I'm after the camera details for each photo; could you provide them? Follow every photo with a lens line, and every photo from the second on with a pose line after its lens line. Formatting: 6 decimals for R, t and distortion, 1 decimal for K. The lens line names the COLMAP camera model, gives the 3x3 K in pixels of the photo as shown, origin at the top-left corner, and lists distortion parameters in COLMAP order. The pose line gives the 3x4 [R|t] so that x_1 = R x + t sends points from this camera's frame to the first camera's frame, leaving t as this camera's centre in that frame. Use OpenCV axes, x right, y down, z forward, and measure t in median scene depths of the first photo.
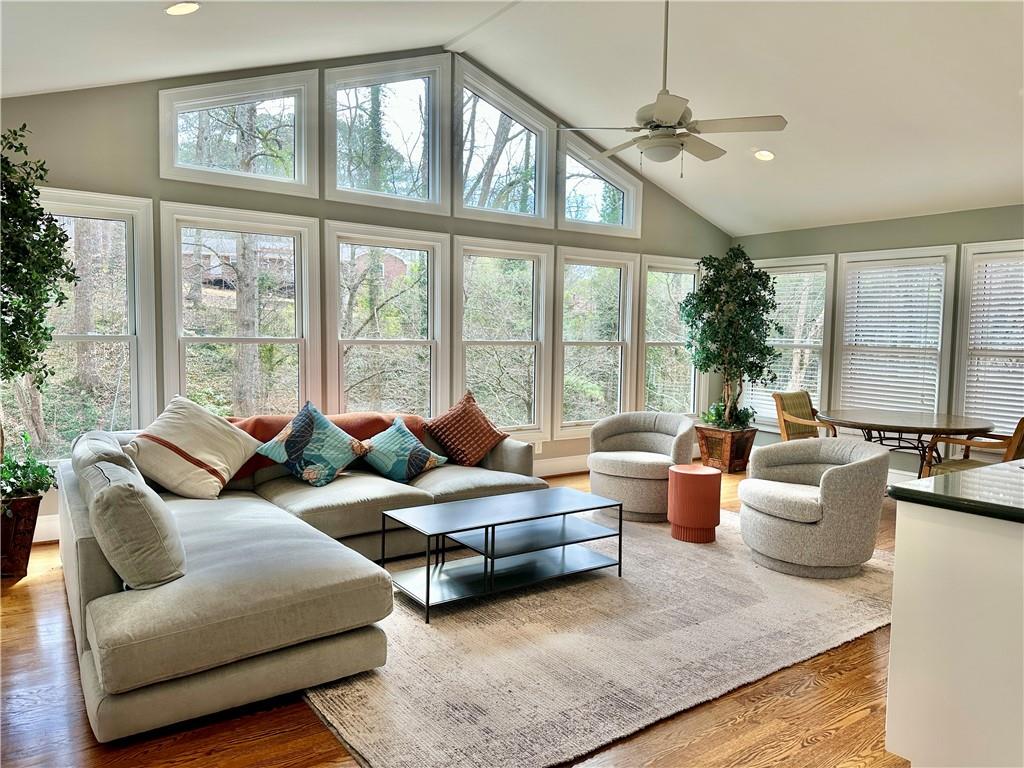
lens RADIAL K [[719.2, 0, 516.6], [0, 719.2, 383.4], [0, 0, 1]] dist [0.074313, -0.094654]
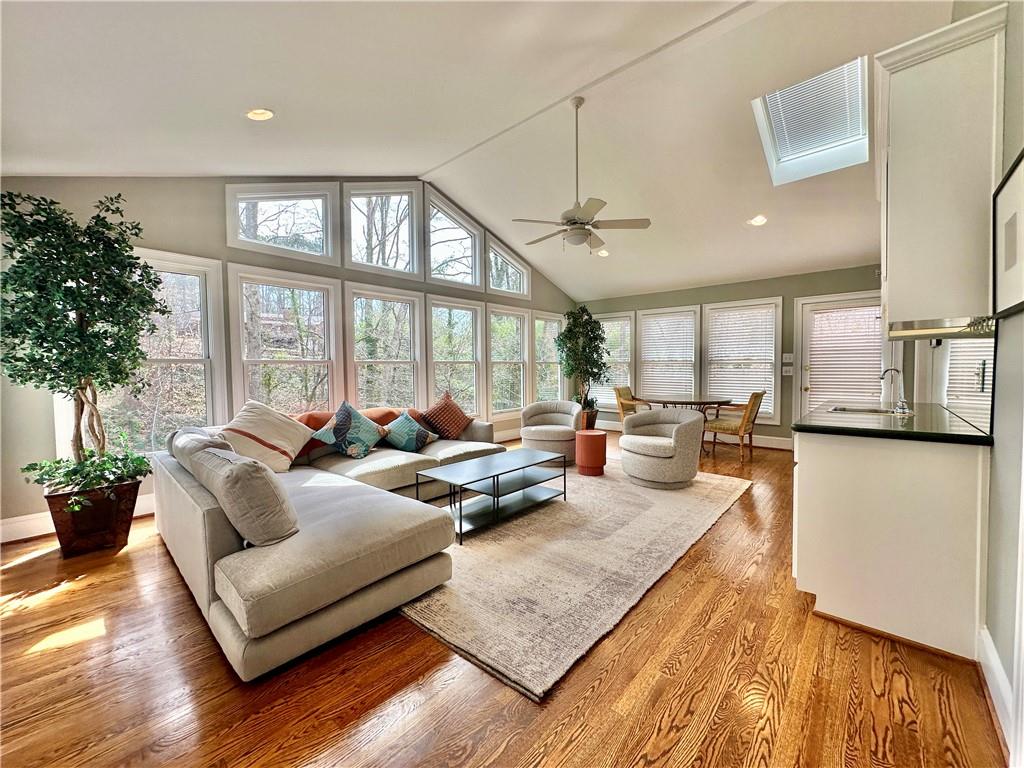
lens RADIAL K [[409.8, 0, 516.5], [0, 409.8, 382.2], [0, 0, 1]] dist [-0.002983, -0.000509]
pose [[0.972757, -0.033323, 0.229421, -0.160462], [0.040307, 0.998854, -0.025823, 0.025405], [-0.228298, 0.034367, 0.972985, 0.138055]]
